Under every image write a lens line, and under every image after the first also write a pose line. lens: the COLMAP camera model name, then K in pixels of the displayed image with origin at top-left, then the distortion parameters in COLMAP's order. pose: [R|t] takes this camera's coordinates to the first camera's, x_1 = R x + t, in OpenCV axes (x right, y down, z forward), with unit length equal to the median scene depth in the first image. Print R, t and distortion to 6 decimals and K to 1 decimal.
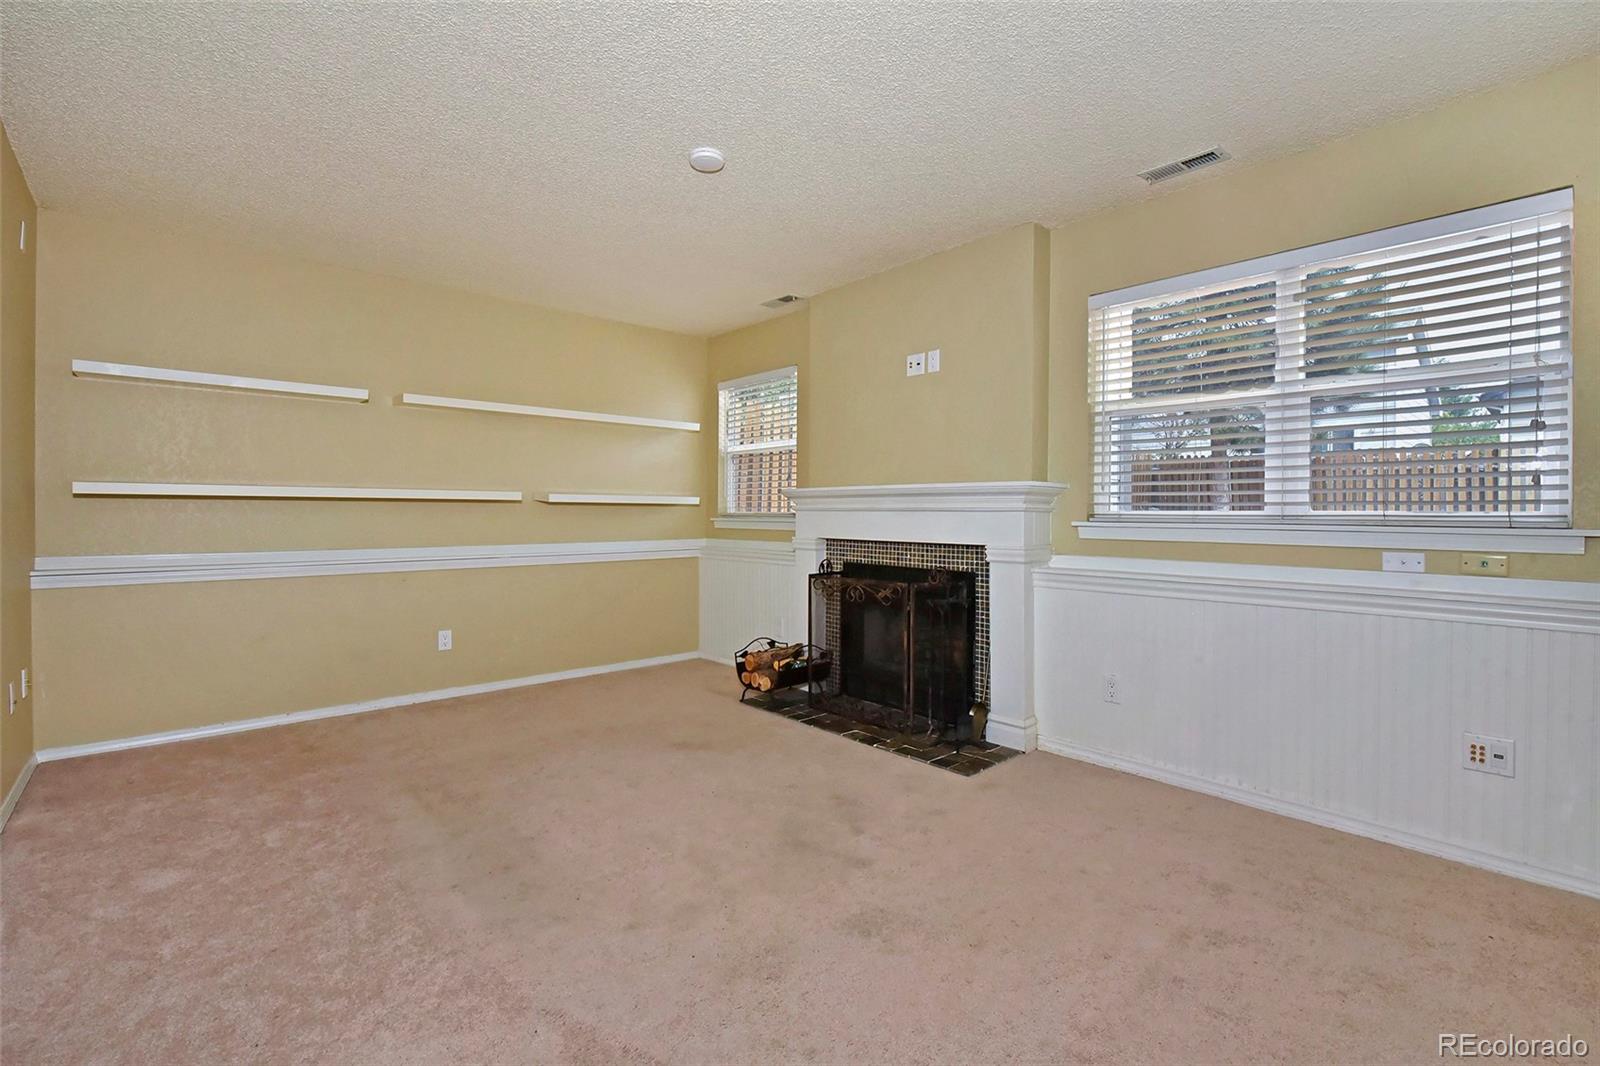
lens RADIAL K [[687.1, 0, 809.1], [0, 687.1, 533.6], [0, 0, 1]] dist [-0.003094, -0.000545]
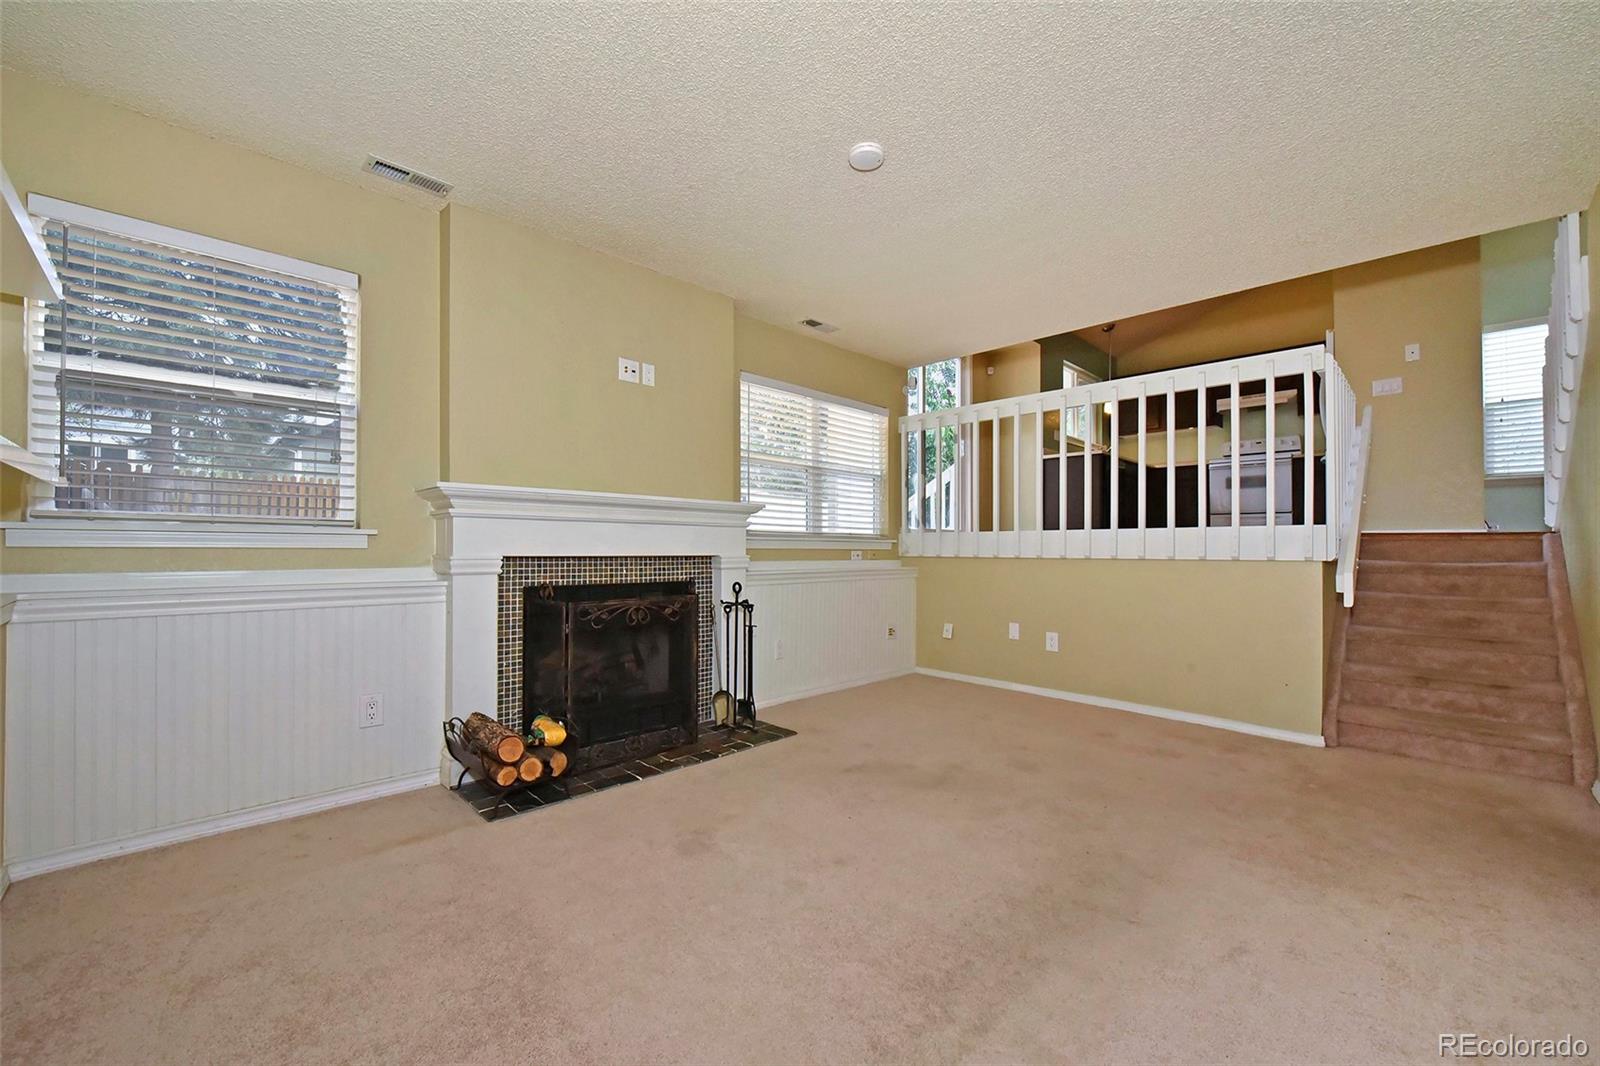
lens RADIAL K [[646.1, 0, 809.2], [0, 646.1, 530.9], [0, 0, 1]] dist [-0.005118, -0.000233]
pose [[-0.049673, 0.002566, 0.998762, -0.771964], [-0.000368, 0.999997, -0.002587, -0.020630], [-0.998765, -0.000496, -0.049672, 0.811272]]
